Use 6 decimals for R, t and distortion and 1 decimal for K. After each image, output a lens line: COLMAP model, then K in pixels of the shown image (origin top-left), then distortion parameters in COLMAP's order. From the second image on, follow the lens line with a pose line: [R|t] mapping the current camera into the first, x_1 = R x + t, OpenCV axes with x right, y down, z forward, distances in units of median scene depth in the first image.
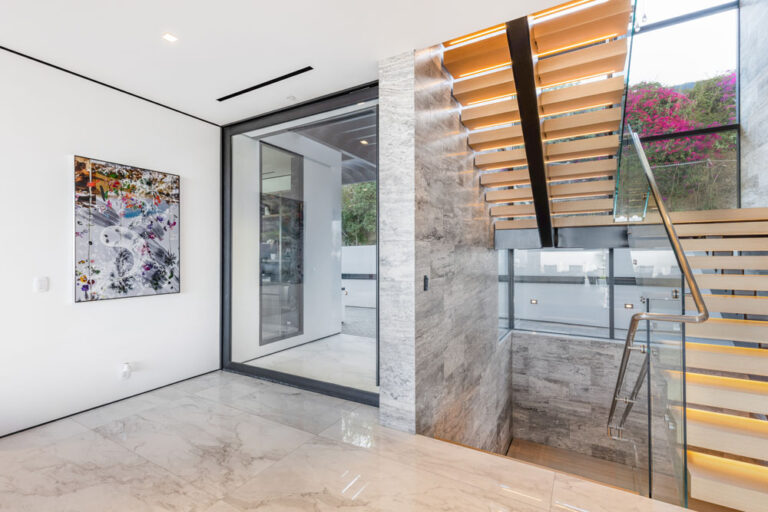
lens RADIAL K [[349.5, 0, 380.1], [0, 349.5, 254.9], [0, 0, 1]] dist [0.006728, 0.000060]
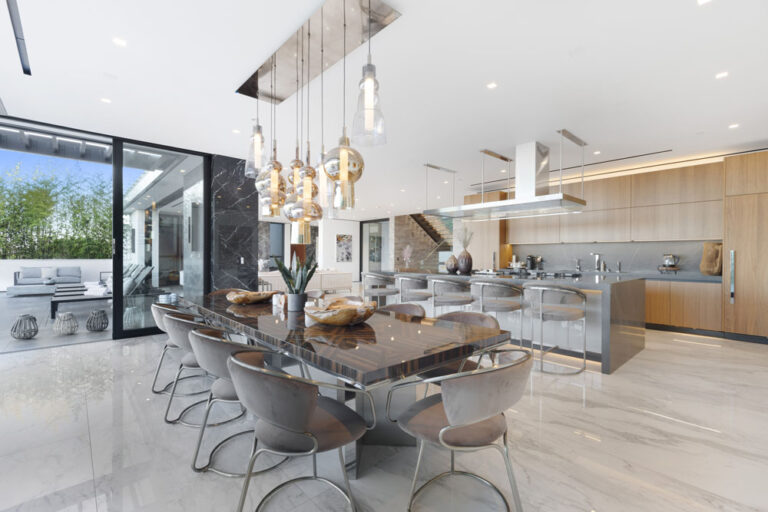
lens RADIAL K [[349.5, 0, 385.1], [0, 349.5, 255.3], [0, 0, 1]] dist [0.006728, 0.000060]
pose [[0.953898, 0.006171, -0.300069, 1.200114], [-0.004144, 0.999964, 0.007392, -0.007149], [0.300104, -0.005807, 0.953889, -3.208605]]
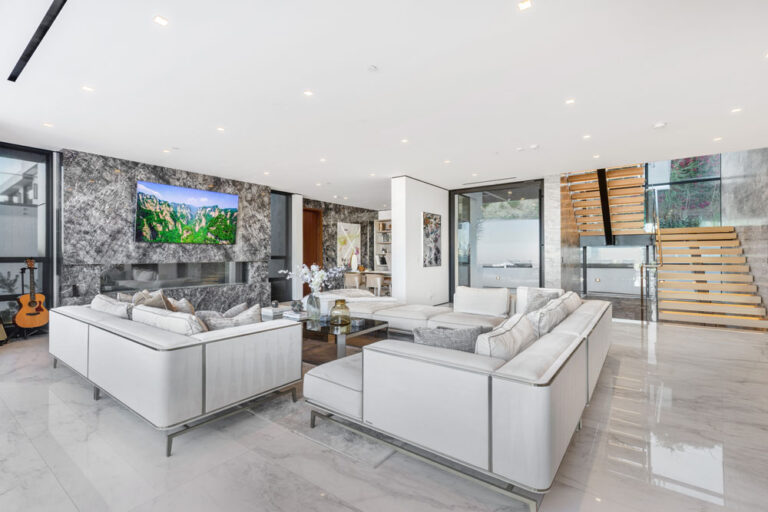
lens RADIAL K [[349.5, 0, 389.2], [0, 349.5, 258.2], [0, 0, 1]] dist [0.006728, 0.000060]
pose [[0.995142, -0.003503, -0.098390, -0.709867], [0.003935, 0.999983, 0.004198, 0.046607], [0.098374, -0.004565, 0.995139, -1.365887]]
